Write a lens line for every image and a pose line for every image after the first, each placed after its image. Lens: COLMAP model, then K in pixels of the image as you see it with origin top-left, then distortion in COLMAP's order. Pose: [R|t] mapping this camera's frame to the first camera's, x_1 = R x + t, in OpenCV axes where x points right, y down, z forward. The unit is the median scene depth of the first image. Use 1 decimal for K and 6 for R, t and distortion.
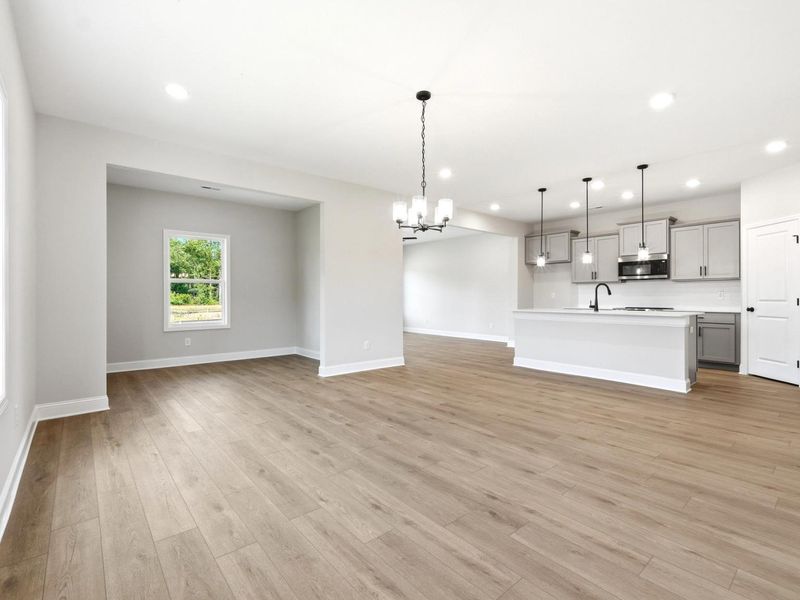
lens RADIAL K [[385.4, 0, 396.1], [0, 385.4, 296.0], [0, 0, 1]] dist [0.004856, 0.000996]
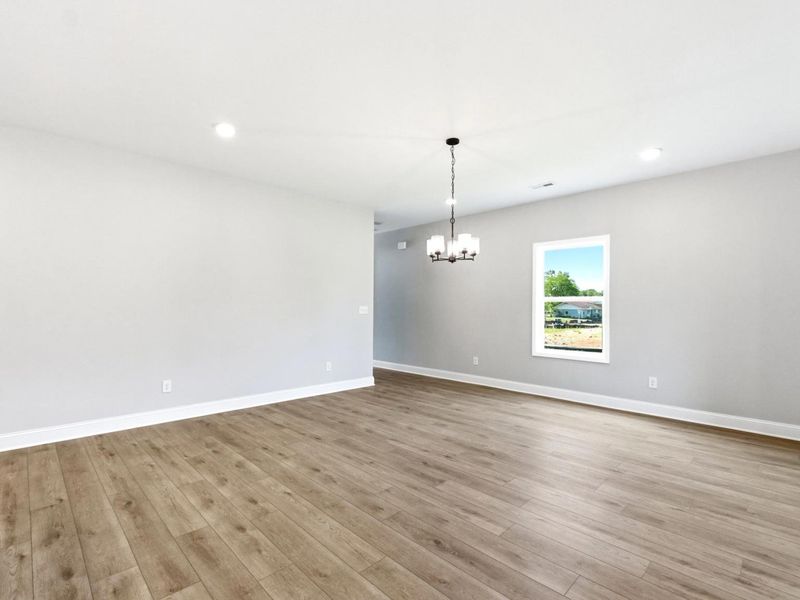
lens RADIAL K [[385.4, 0, 401.4], [0, 385.4, 302.2], [0, 0, 1]] dist [0.004856, 0.000996]
pose [[-0.996039, -0.011491, -0.088168, 0.322540], [-0.009930, 0.999787, -0.018115, -0.031660], [0.088358, -0.017168, -0.995941, 2.133096]]
